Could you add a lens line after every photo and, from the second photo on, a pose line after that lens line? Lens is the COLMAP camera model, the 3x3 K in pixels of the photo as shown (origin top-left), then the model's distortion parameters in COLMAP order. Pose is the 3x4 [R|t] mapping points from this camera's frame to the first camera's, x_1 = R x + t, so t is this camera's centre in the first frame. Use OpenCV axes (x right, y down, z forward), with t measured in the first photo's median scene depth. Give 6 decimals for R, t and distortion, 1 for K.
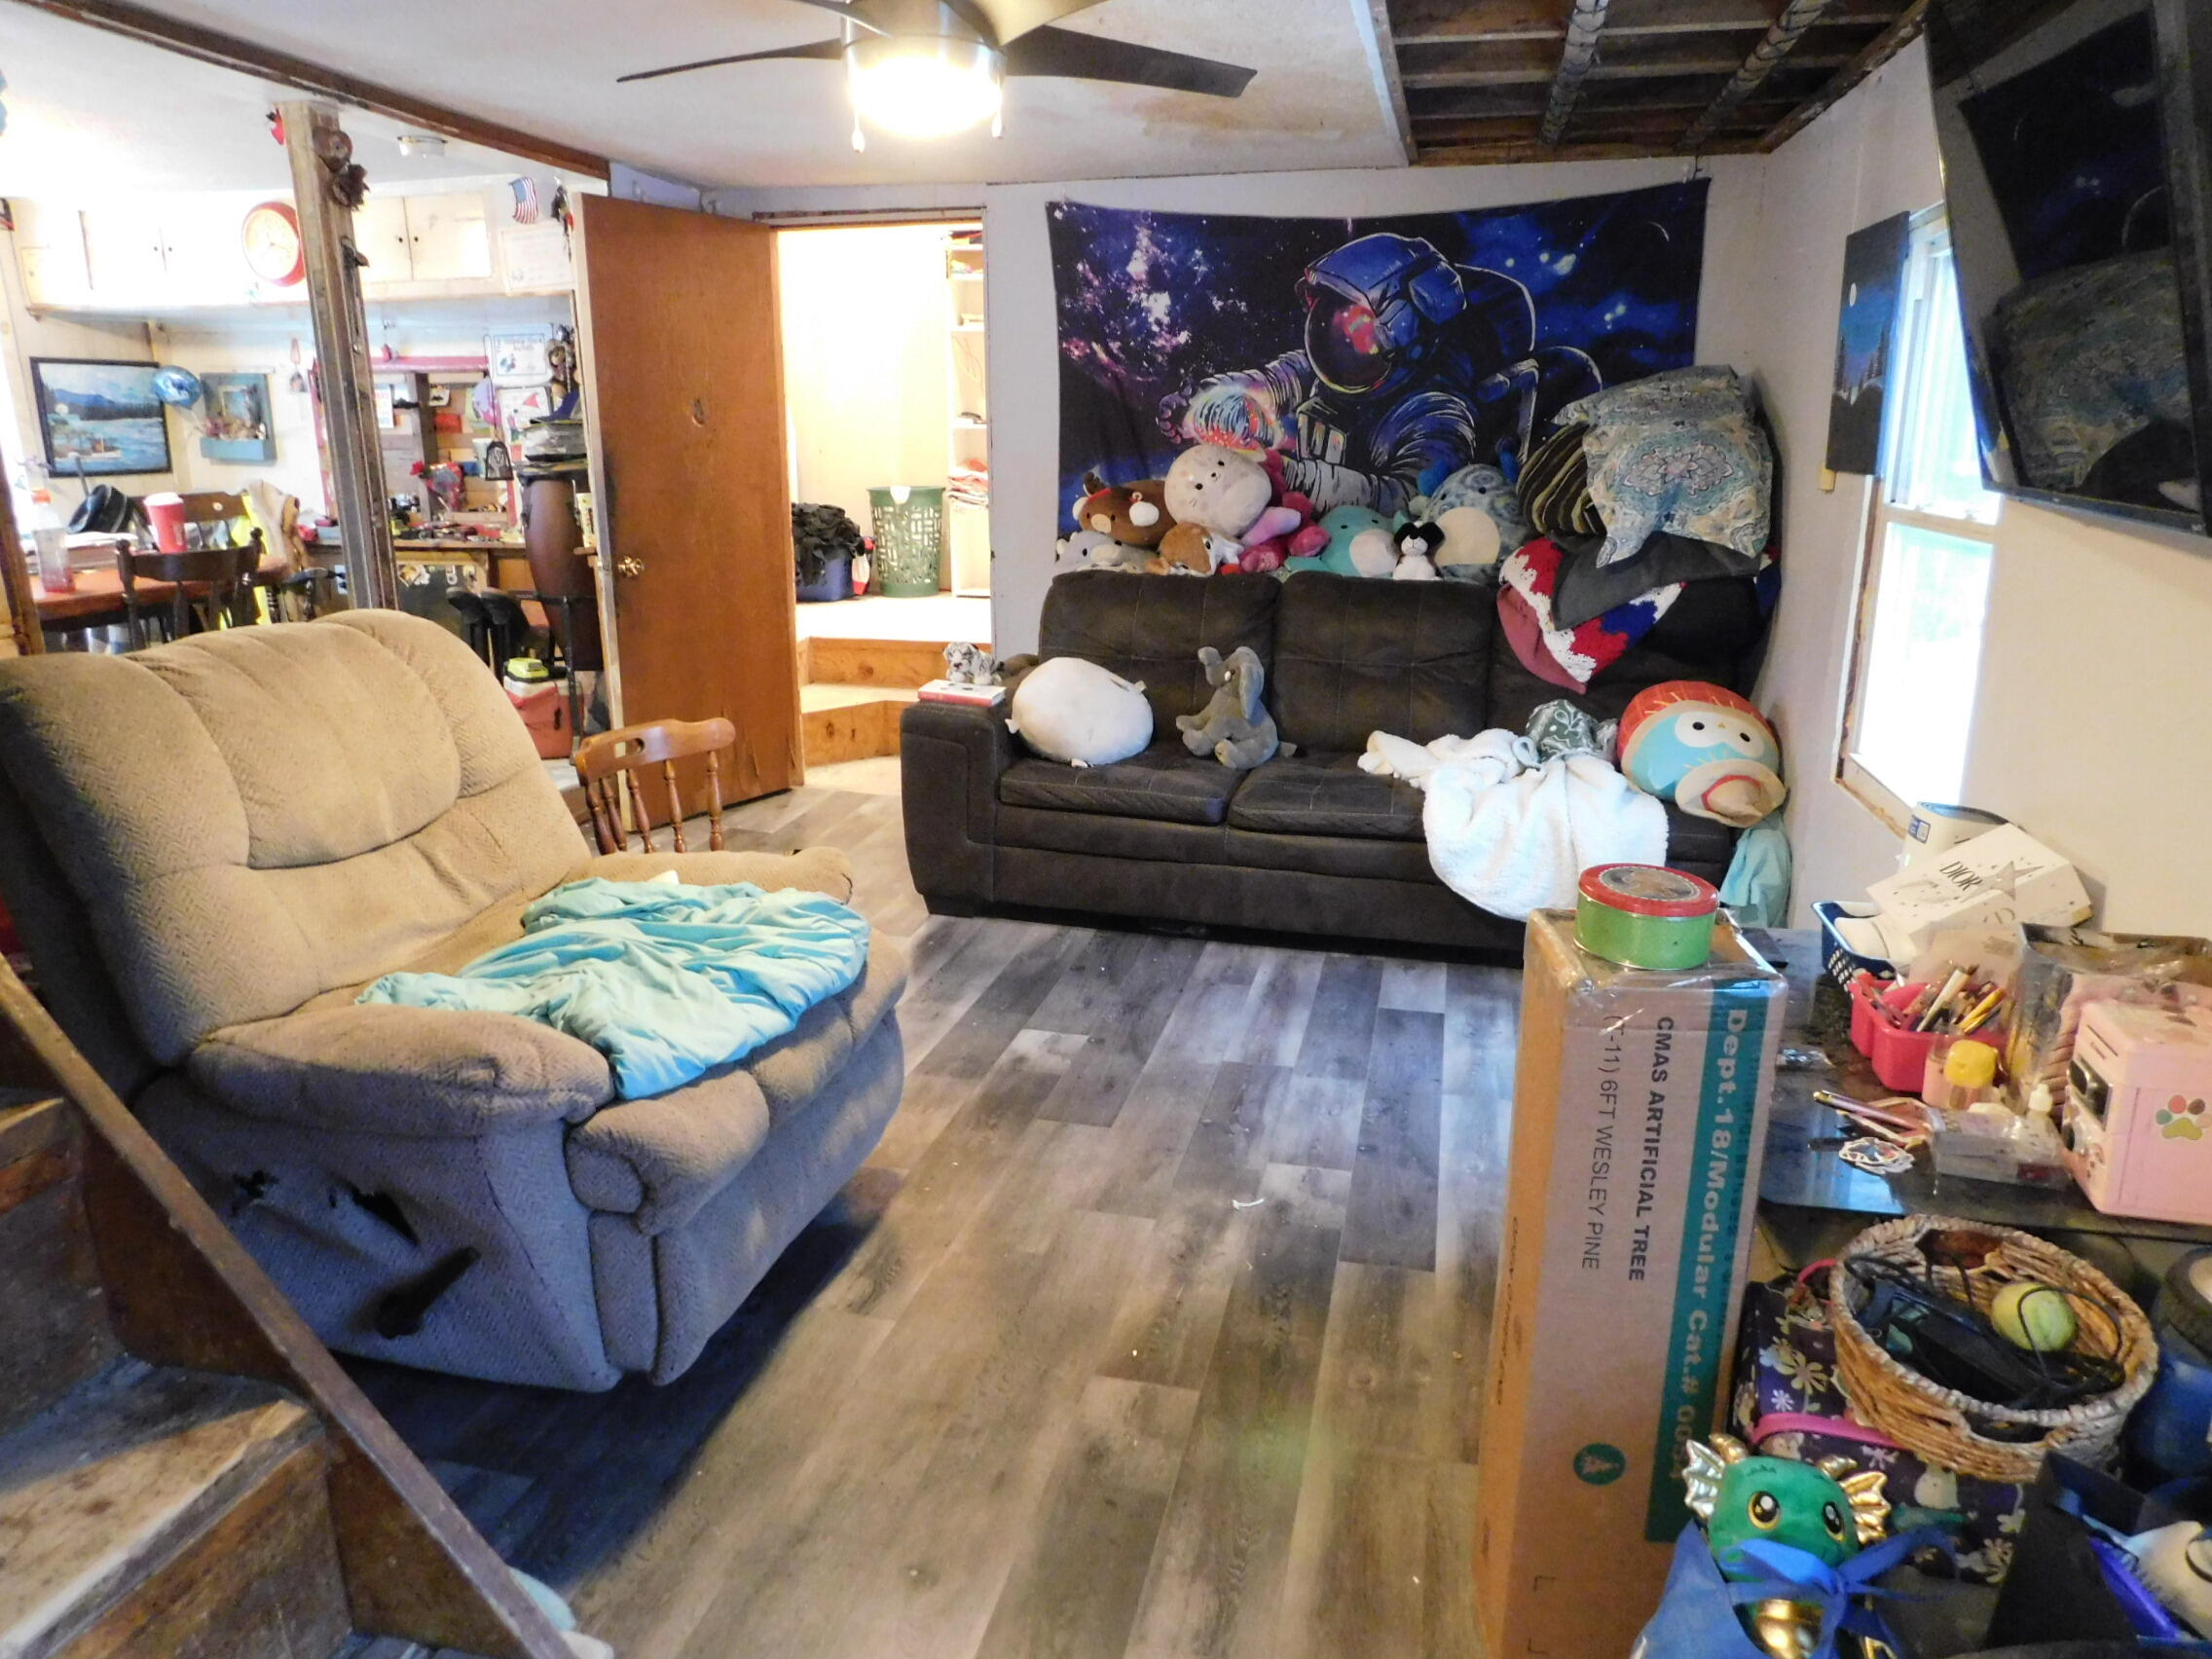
lens RADIAL K [[1466.1, 0, 1101.3], [0, 1466.1, 830.7], [0, 0, 1]] dist [-0.049793, 0.018392]
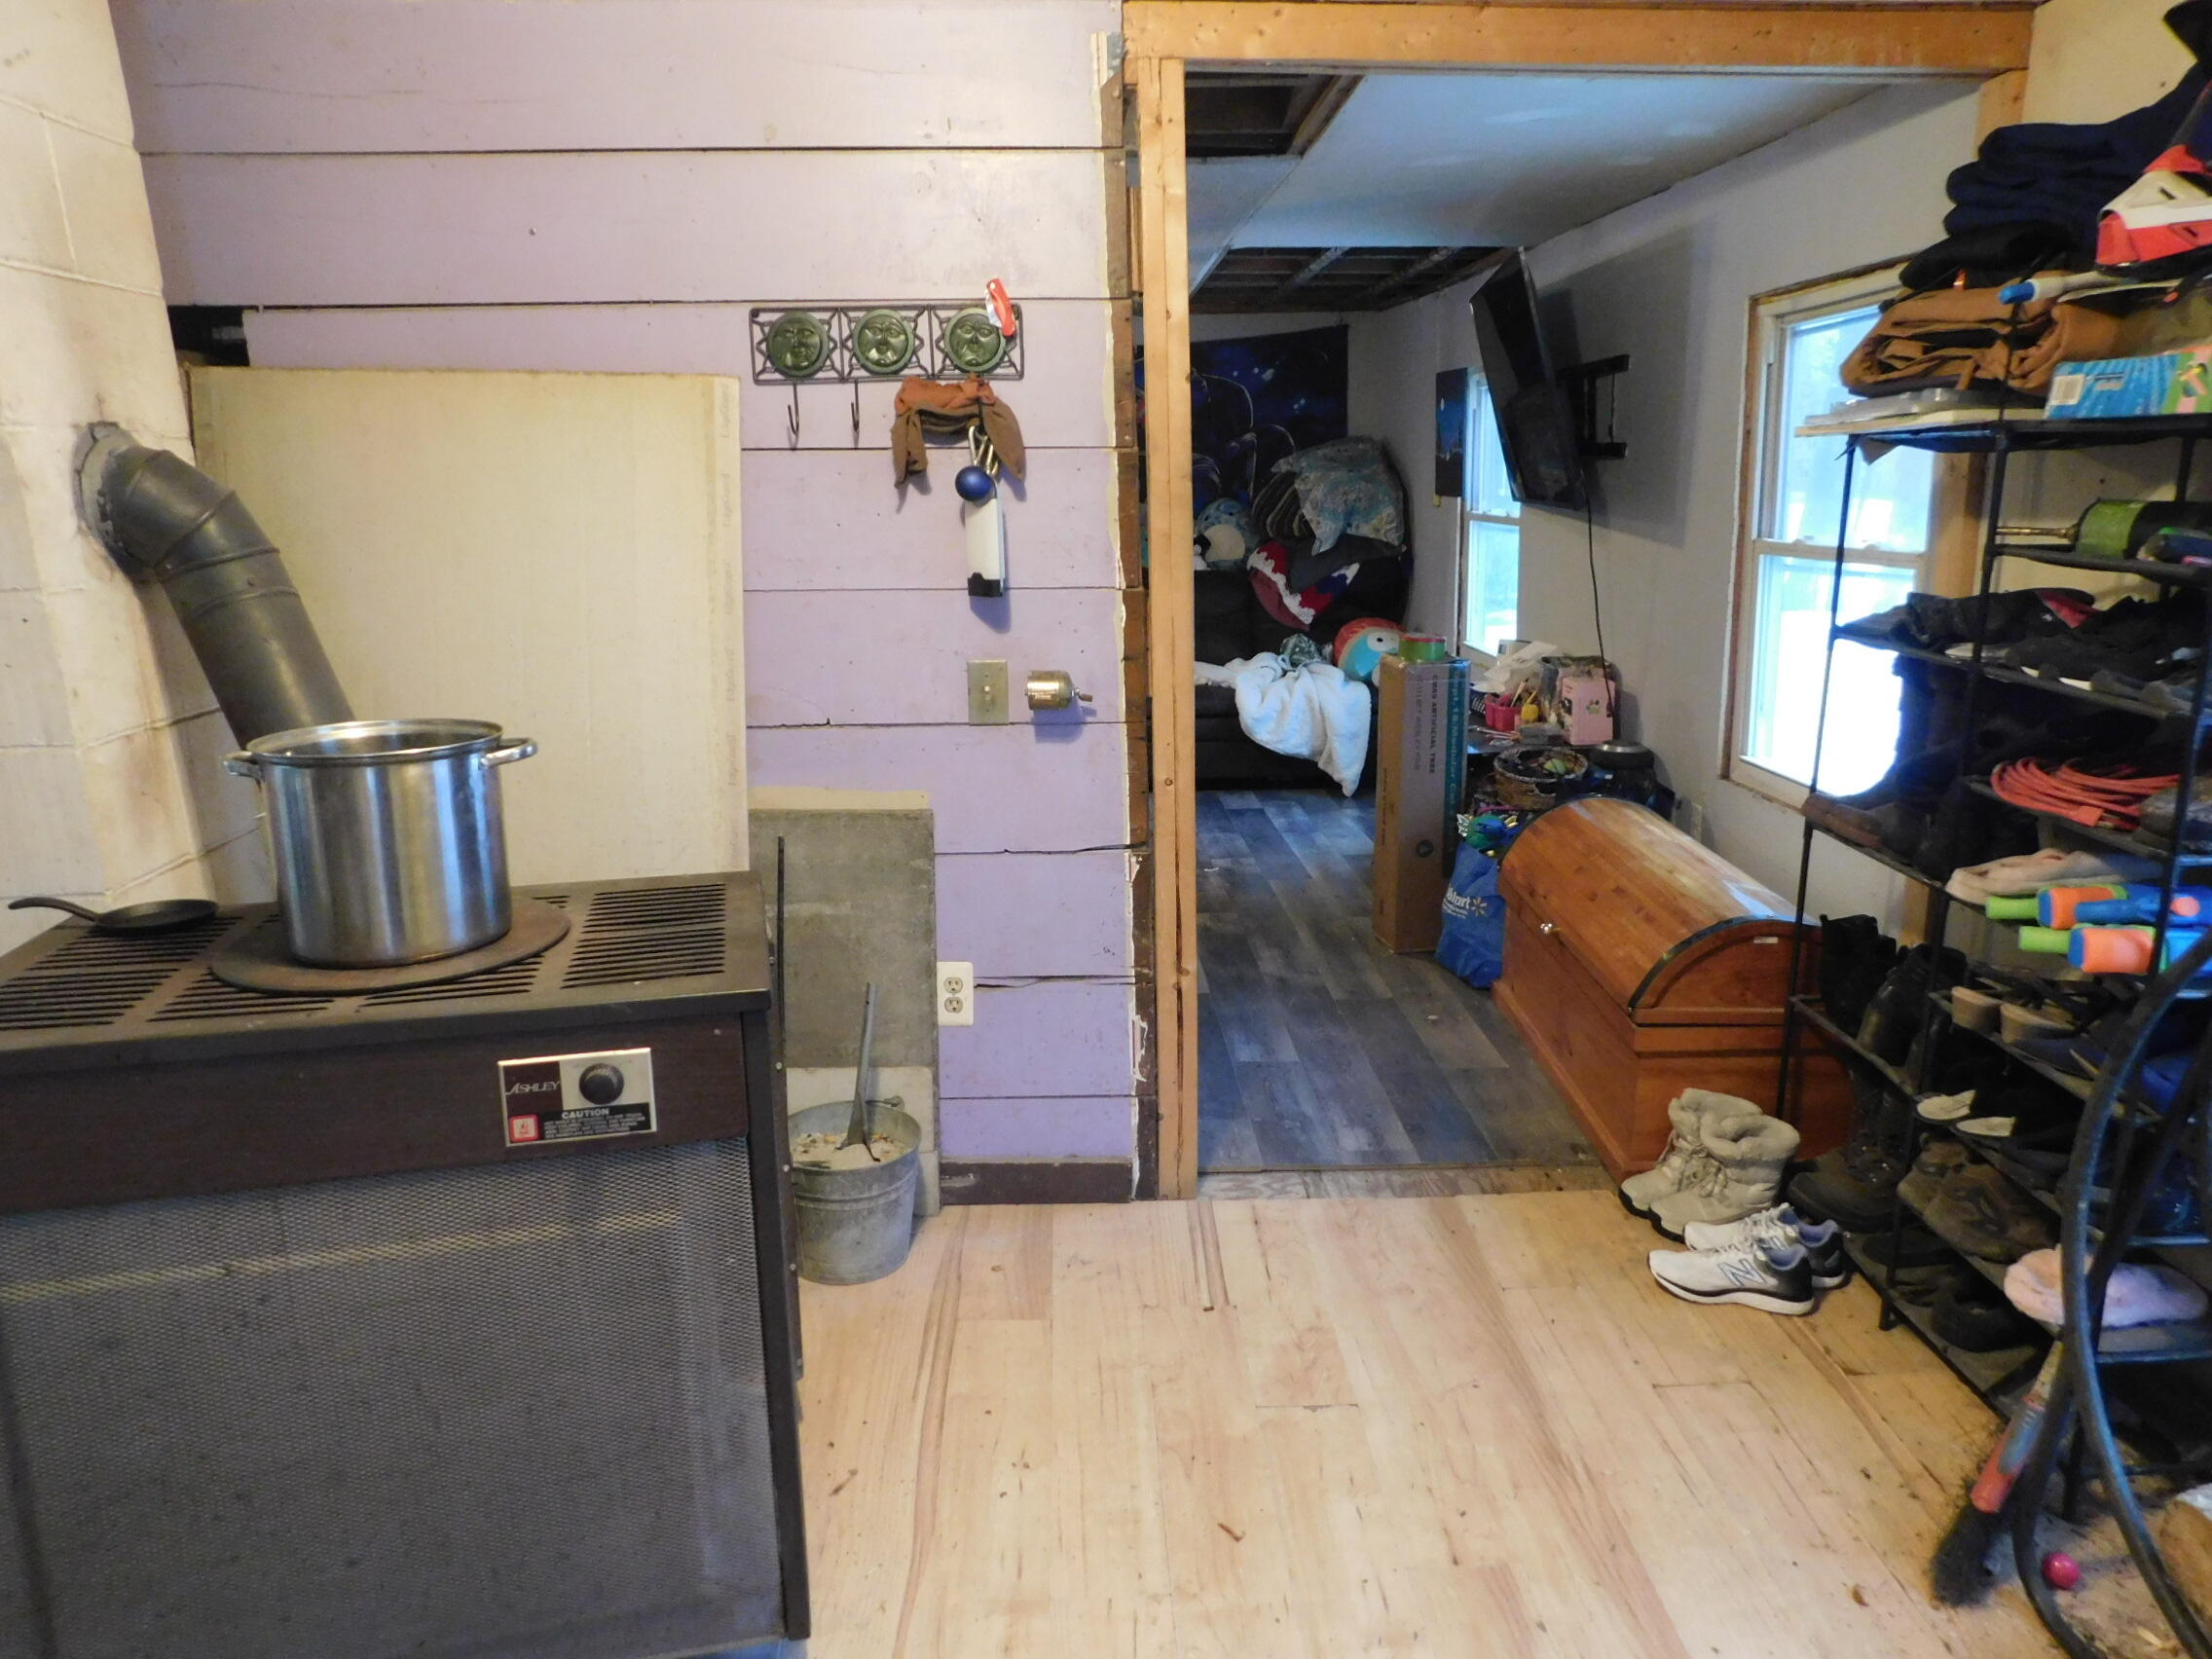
lens RADIAL K [[1466.1, 0, 1113.5], [0, 1466.1, 824.4], [0, 0, 1]] dist [-0.049793, 0.018392]
pose [[0.961445, -0.081028, 0.262788, -0.364910], [0.089048, 0.995851, -0.018733, 0.146821], [-0.260180, 0.041412, 0.964672, -0.590400]]
